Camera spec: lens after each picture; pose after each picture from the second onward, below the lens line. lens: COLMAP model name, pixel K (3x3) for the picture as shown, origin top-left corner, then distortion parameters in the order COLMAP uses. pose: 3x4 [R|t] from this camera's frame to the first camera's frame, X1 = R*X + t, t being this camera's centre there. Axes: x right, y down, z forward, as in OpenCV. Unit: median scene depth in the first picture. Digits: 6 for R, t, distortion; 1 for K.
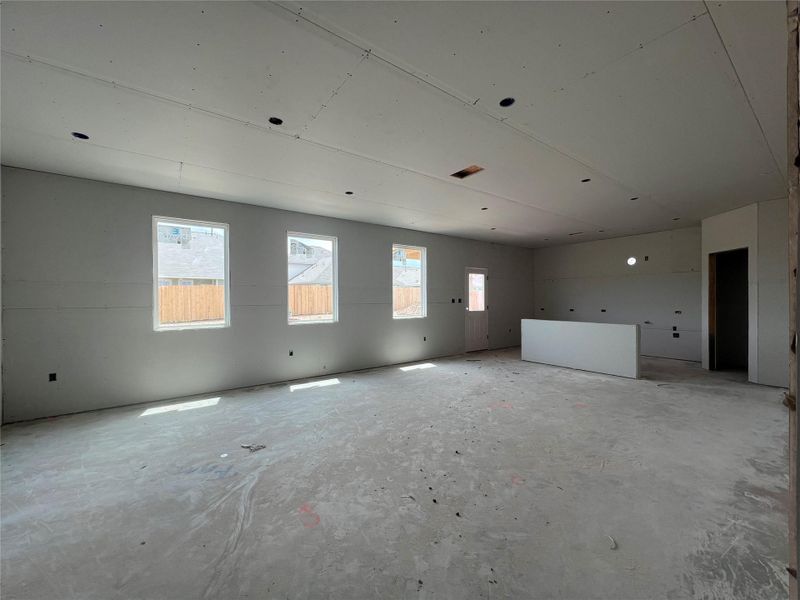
lens RADIAL K [[317.6, 0, 400.0], [0, 317.6, 300.0], [0, 0, 1]] dist [-0.009546, 0.000080]
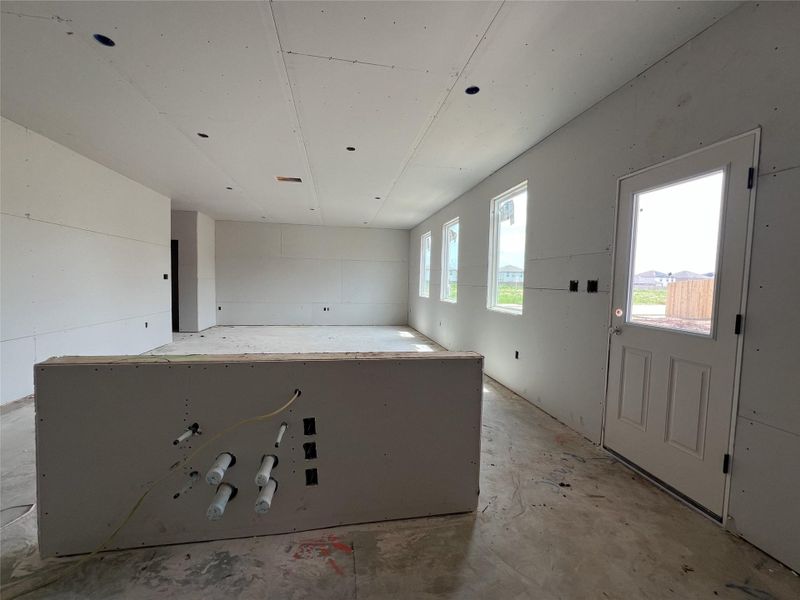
lens RADIAL K [[317.6, 0, 400.0], [0, 317.6, 300.0], [0, 0, 1]] dist [-0.009546, 0.000080]
pose [[-0.359940, 0.041307, -0.932061, 0.586249], [-0.024656, 0.998249, 0.053763, 0.003970], [0.932650, 0.042332, -0.358291, 0.936124]]
